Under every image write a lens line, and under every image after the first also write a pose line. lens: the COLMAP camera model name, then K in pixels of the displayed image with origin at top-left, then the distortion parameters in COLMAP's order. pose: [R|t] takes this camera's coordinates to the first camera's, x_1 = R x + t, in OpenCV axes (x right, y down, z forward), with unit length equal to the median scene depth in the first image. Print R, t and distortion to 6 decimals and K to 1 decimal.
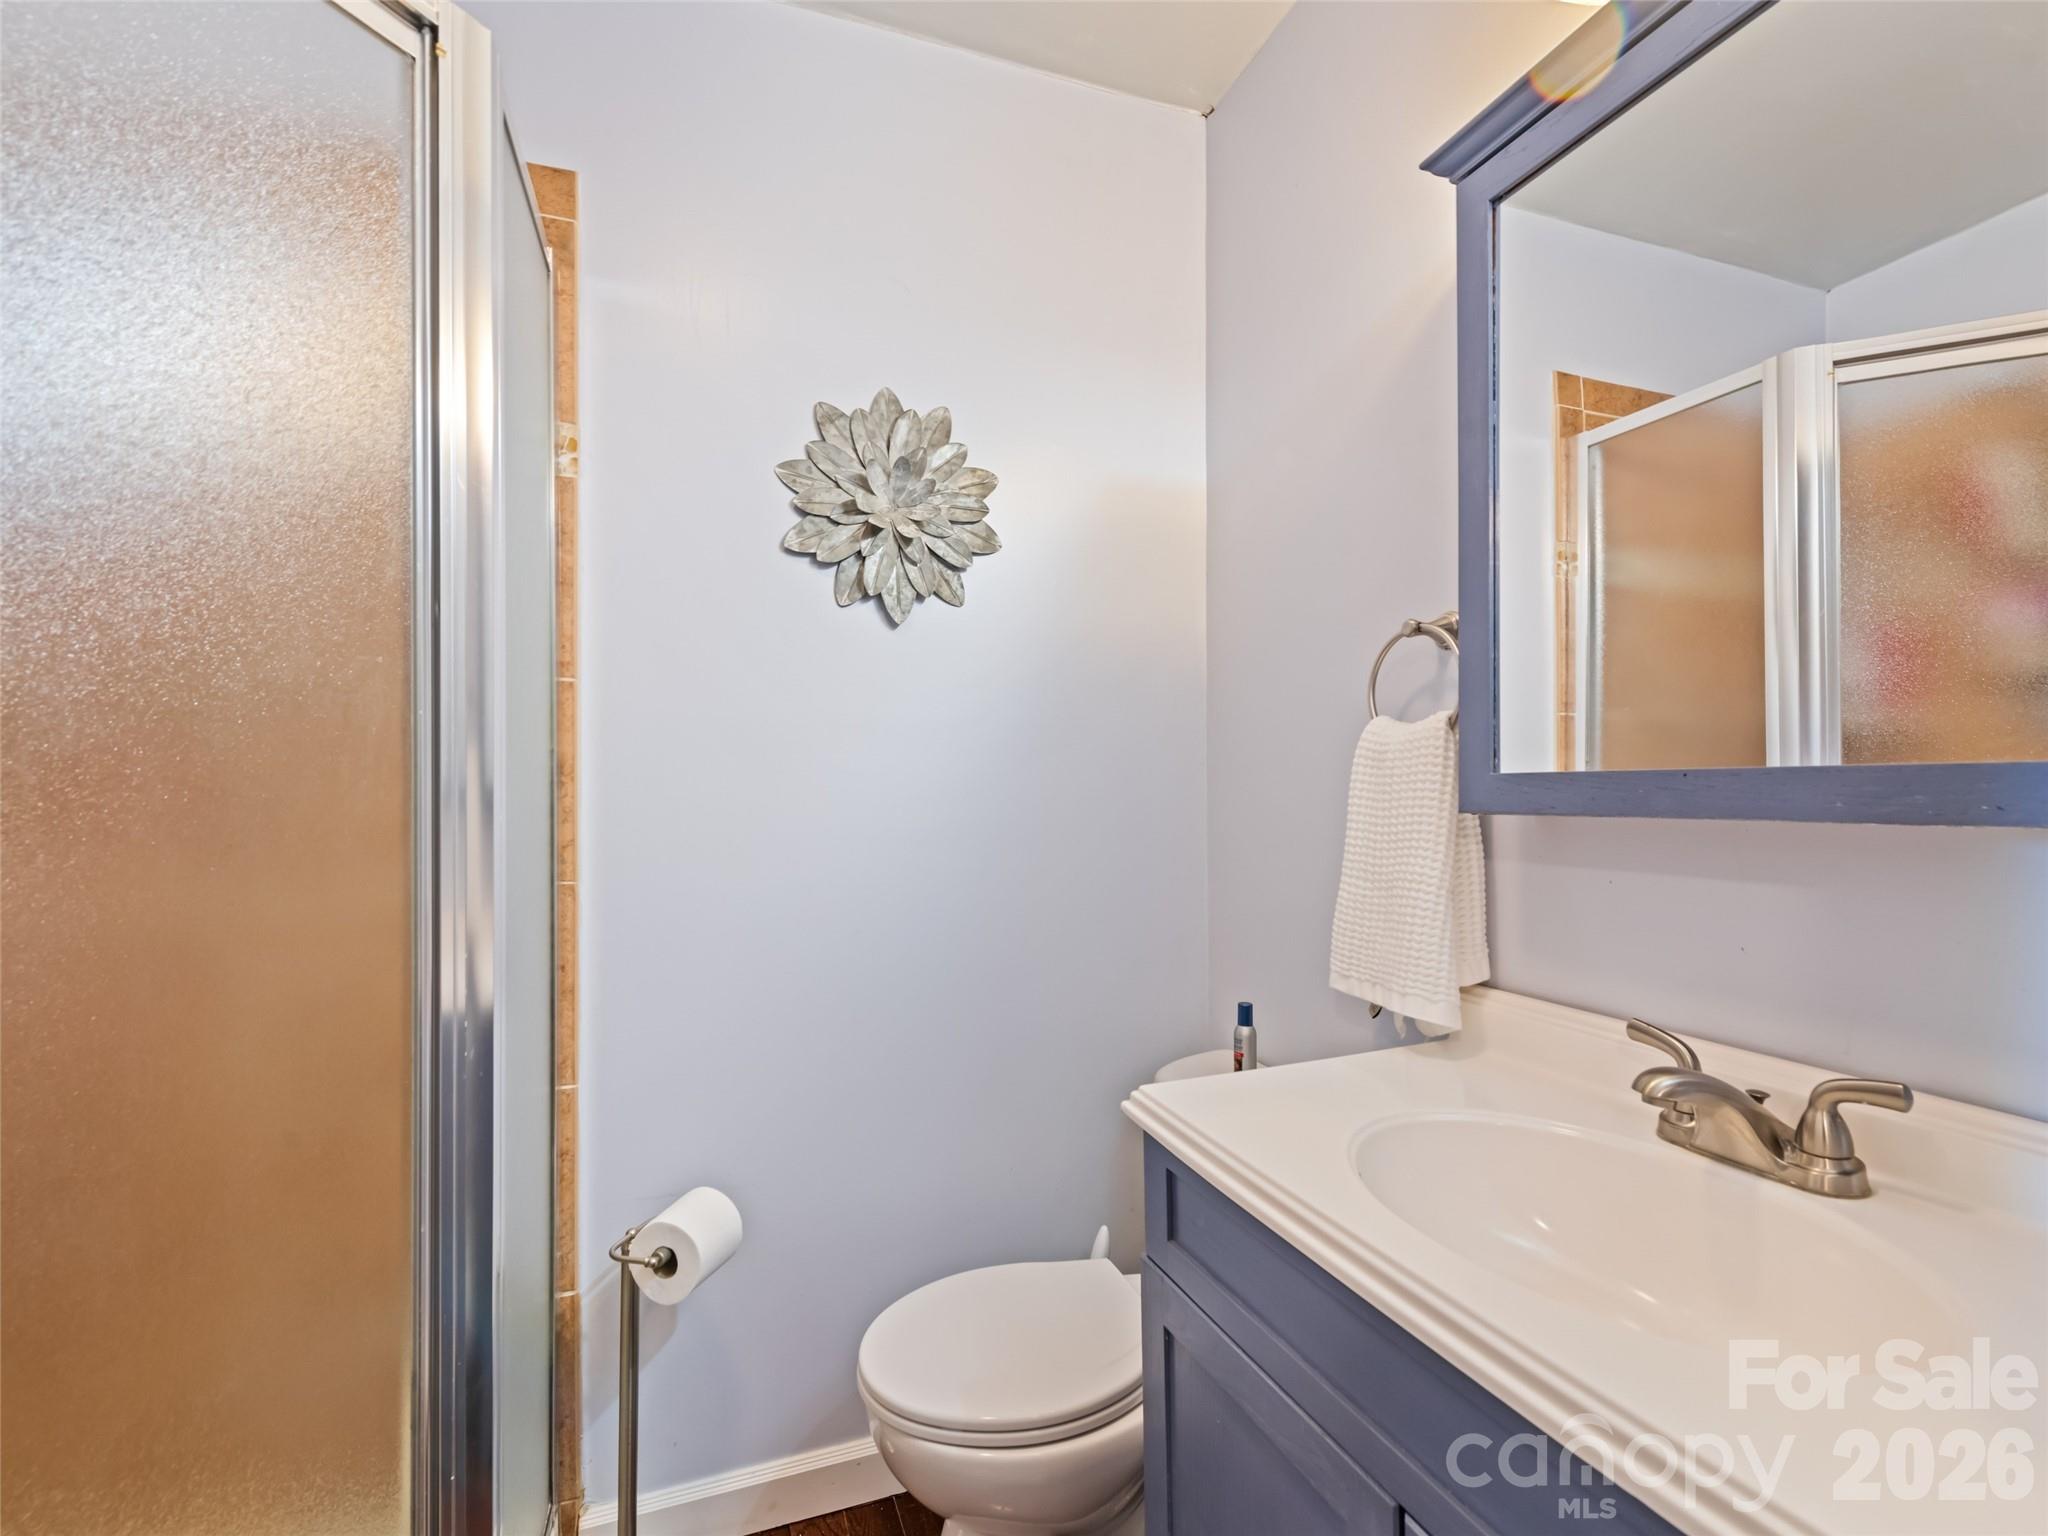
lens RADIAL K [[924.8, 0, 1021.0], [0, 924.8, 775.0], [0, 0, 1]] dist [0.020067, -0.004340]
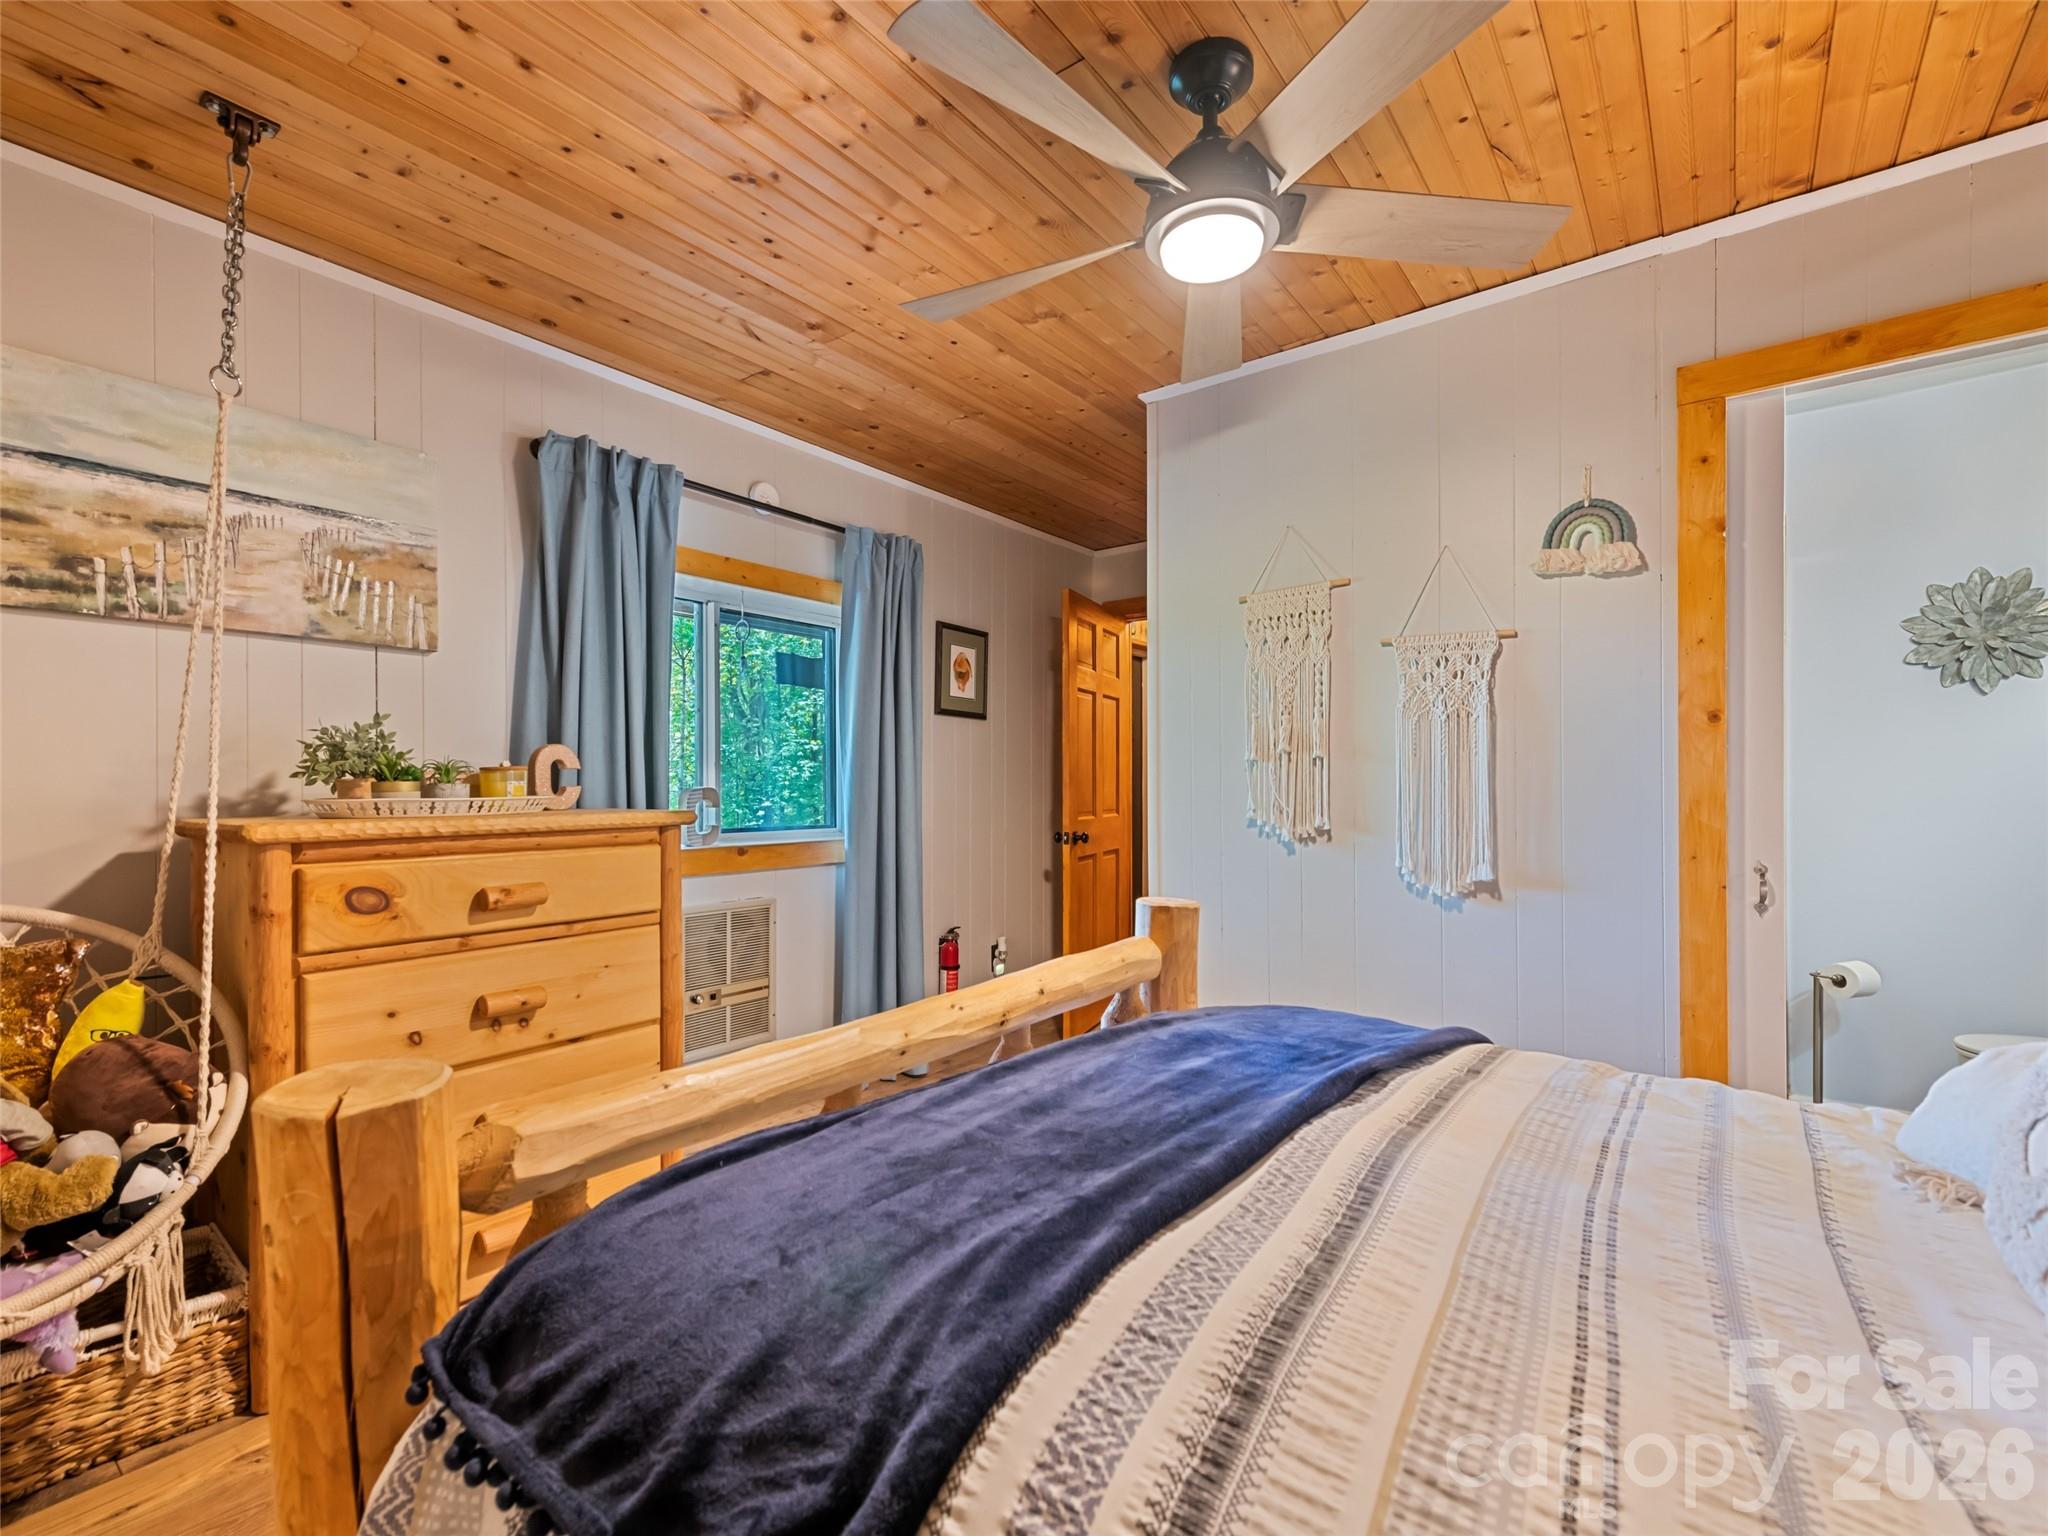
lens RADIAL K [[924.8, 0, 1013.7], [0, 924.8, 771.4], [0, 0, 1]] dist [0.020067, -0.004340]
pose [[0.537286, 0.000577, -0.843400, 0.418819], [0.005025, 0.999980, 0.003885, -0.020210], [0.843385, -0.006326, 0.537272, -1.710890]]
